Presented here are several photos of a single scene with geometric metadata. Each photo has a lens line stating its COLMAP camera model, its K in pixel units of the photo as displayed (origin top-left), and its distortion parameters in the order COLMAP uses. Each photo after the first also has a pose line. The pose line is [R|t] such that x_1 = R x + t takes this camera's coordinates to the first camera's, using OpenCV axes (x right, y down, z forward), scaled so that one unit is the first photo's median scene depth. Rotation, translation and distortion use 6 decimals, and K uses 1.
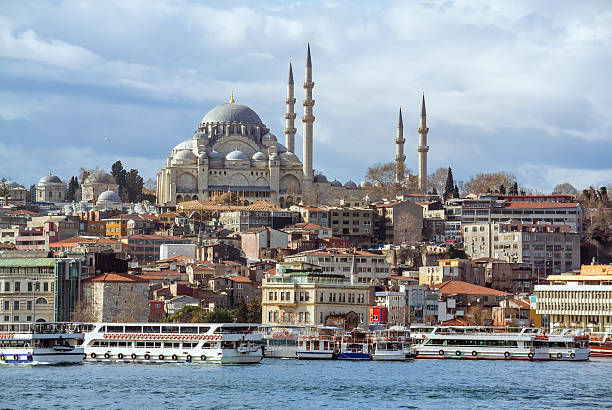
lens RADIAL K [[2532.8, 0, 306.0], [0, 2532.8, 205.0], [0, 0, 1]] dist [0.715620, -0.025763]
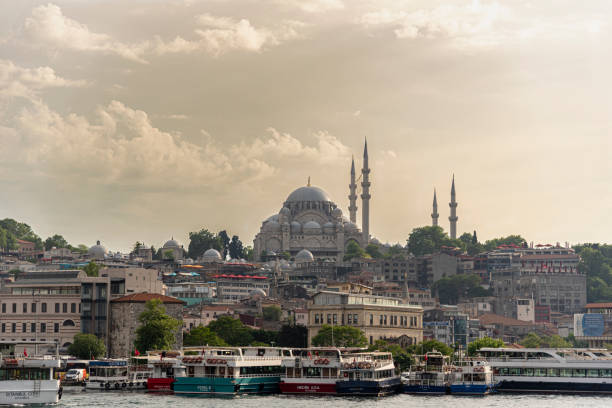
lens RADIAL K [[1415.4, 0, 306.0], [0, 1415.4, 204.0], [0, 0, 1]] dist [-0.014824, -0.387597]
pose [[0.998936, -0.006803, -0.045614, 0.003790], [0.004083, 0.998223, -0.059457, 0.015377], [0.045938, 0.059208, 0.997188, 0.298583]]
